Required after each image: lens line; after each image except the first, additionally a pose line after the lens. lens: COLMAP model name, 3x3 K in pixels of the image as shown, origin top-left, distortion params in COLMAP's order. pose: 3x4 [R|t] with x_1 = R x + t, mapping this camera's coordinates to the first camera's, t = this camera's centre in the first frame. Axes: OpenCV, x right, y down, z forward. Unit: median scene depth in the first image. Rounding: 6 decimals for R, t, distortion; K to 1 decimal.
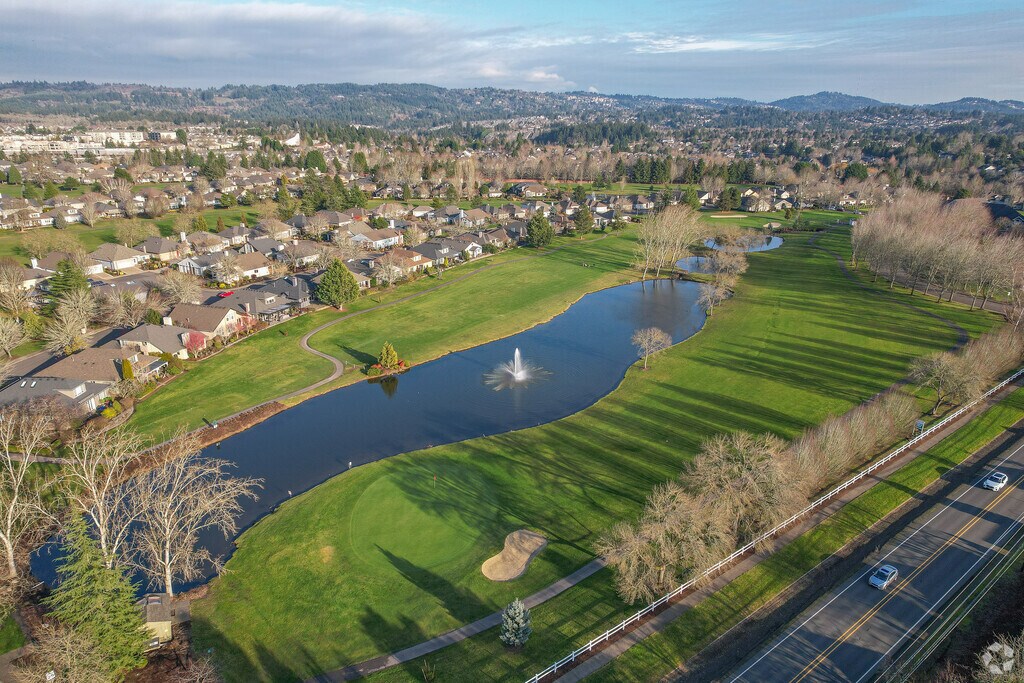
lens RADIAL K [[750.6, 0, 512.0], [0, 750.6, 341.5], [0, 0, 1]] dist [-0.008185, 0.001457]
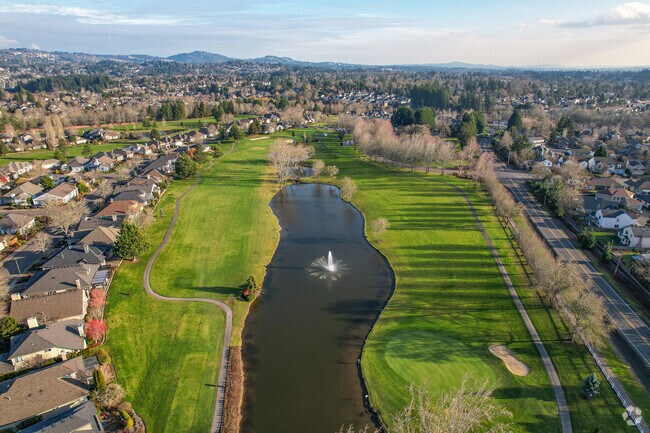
lens RADIAL K [[470.5, 0, 325.0], [0, 470.5, 216.5], [0, 0, 1]] dist [-0.078795, 0.088728]
pose [[0.699063, -0.227038, 0.678059, -0.649038], [0.198862, 0.972575, 0.120630, -0.180661], [-0.686851, 0.050512, 0.725041, 0.312280]]
